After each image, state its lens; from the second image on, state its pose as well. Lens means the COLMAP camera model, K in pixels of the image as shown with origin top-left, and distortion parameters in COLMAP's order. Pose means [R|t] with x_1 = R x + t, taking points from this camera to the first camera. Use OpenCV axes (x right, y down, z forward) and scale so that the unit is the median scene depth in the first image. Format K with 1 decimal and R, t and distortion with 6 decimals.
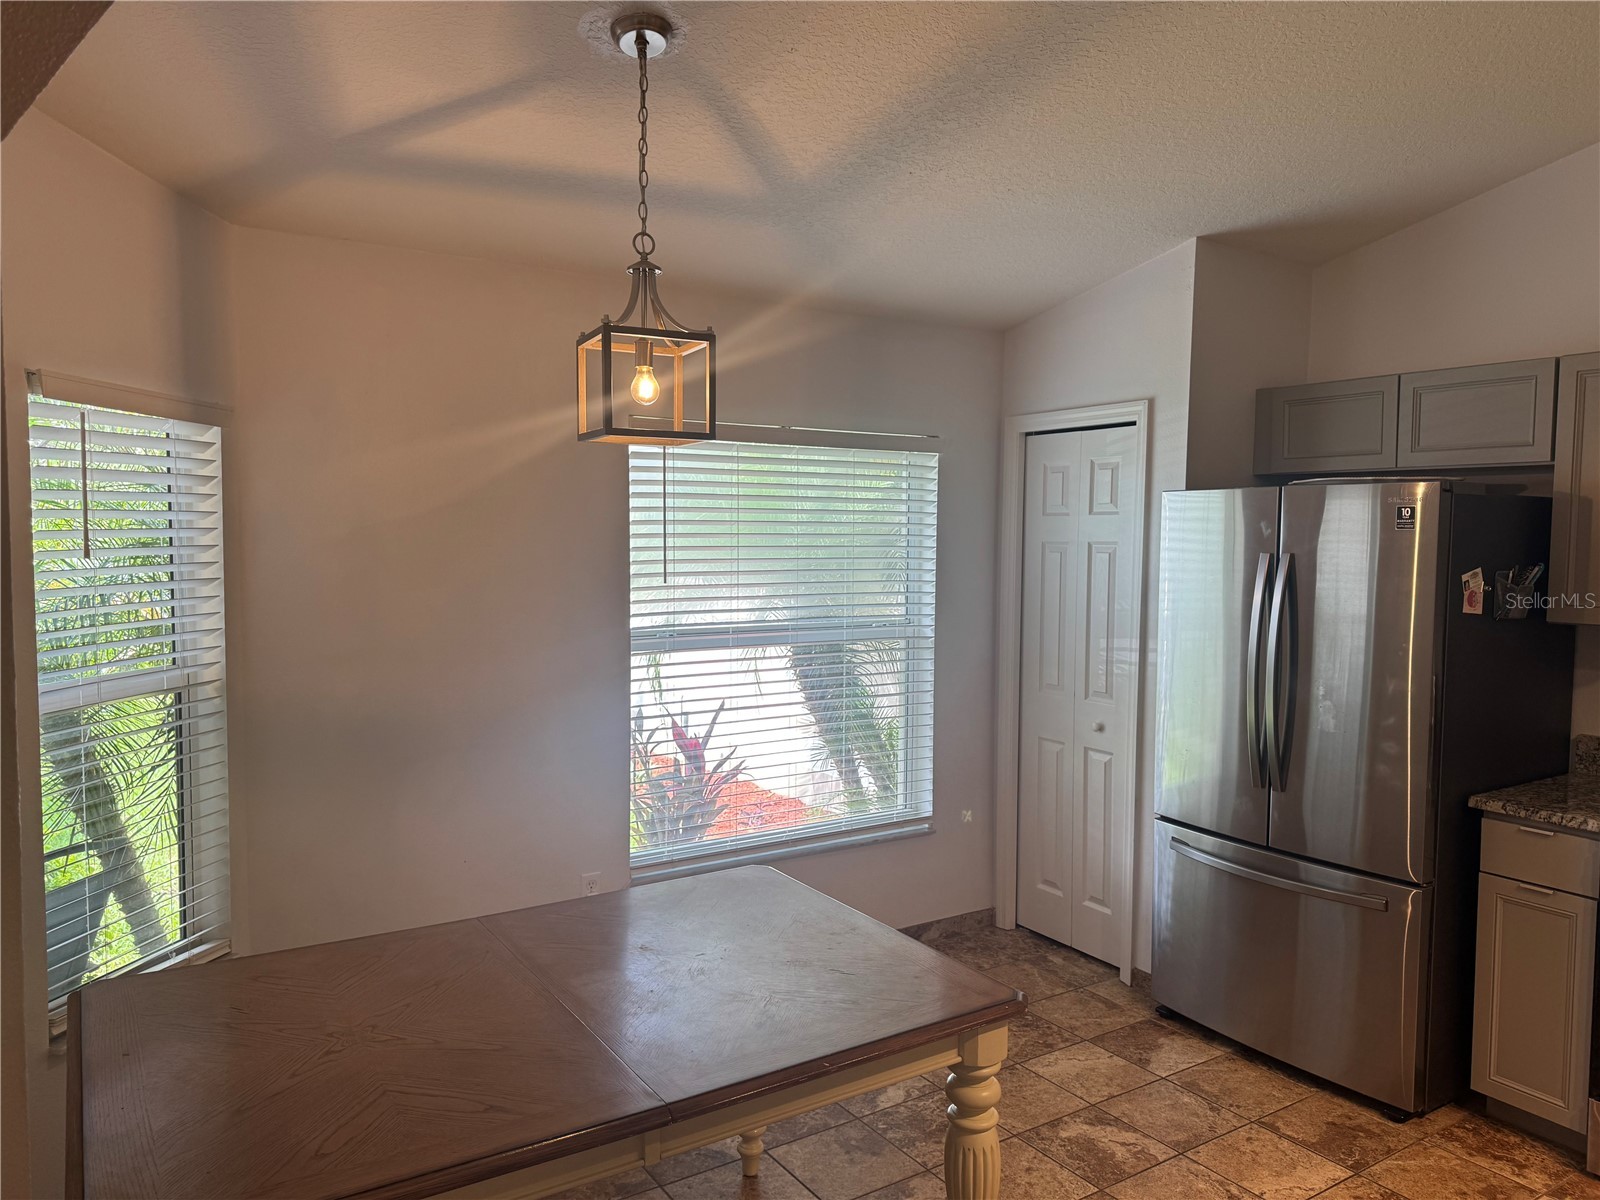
lens RADIAL K [[1132.9, 0, 800.0], [0, 1132.9, 600.0], [0, 0, 1]] dist [0.036803, -0.000477]
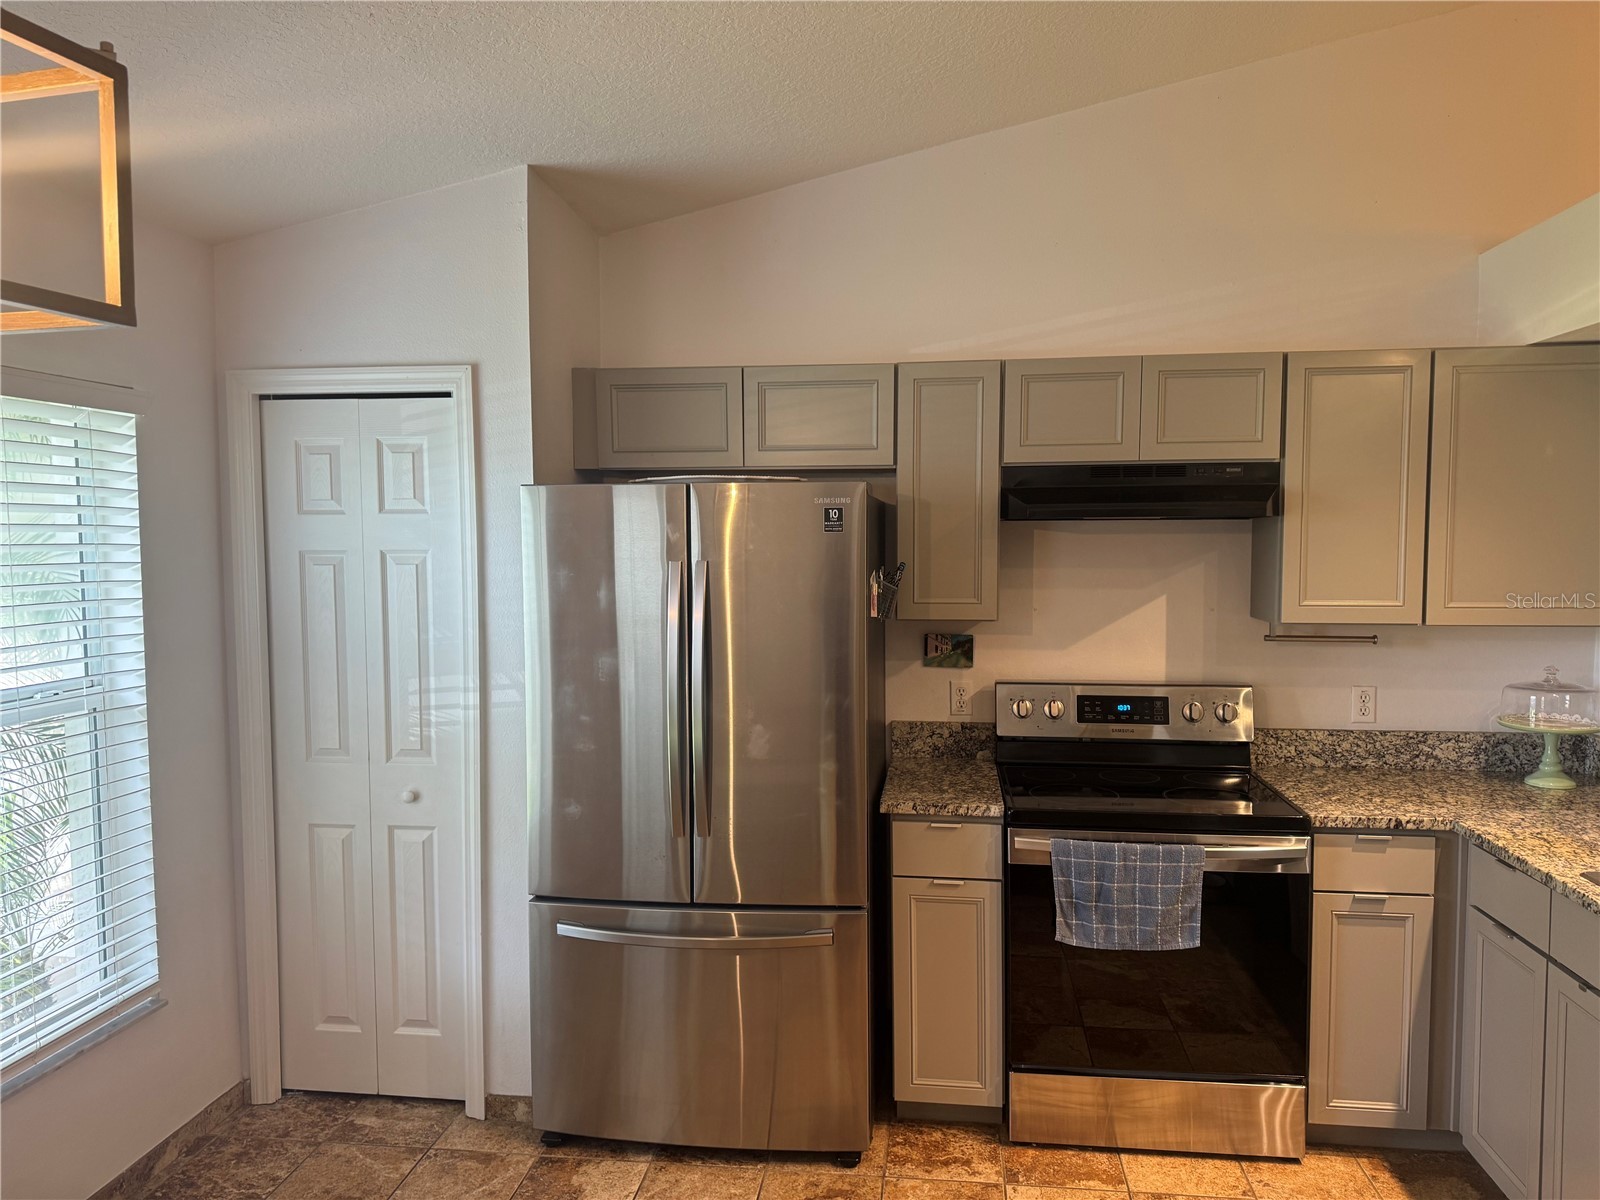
lens RADIAL K [[1137.4, 0, 795.6], [0, 1137.4, 622.9], [0, 0, 1]] dist [0.068436, -0.059872]
pose [[0.651308, -0.066297, 0.755912, -0.148712], [0.052574, 0.997725, 0.042206, -0.023038], [-0.756990, 0.012252, 0.653312, 0.329190]]
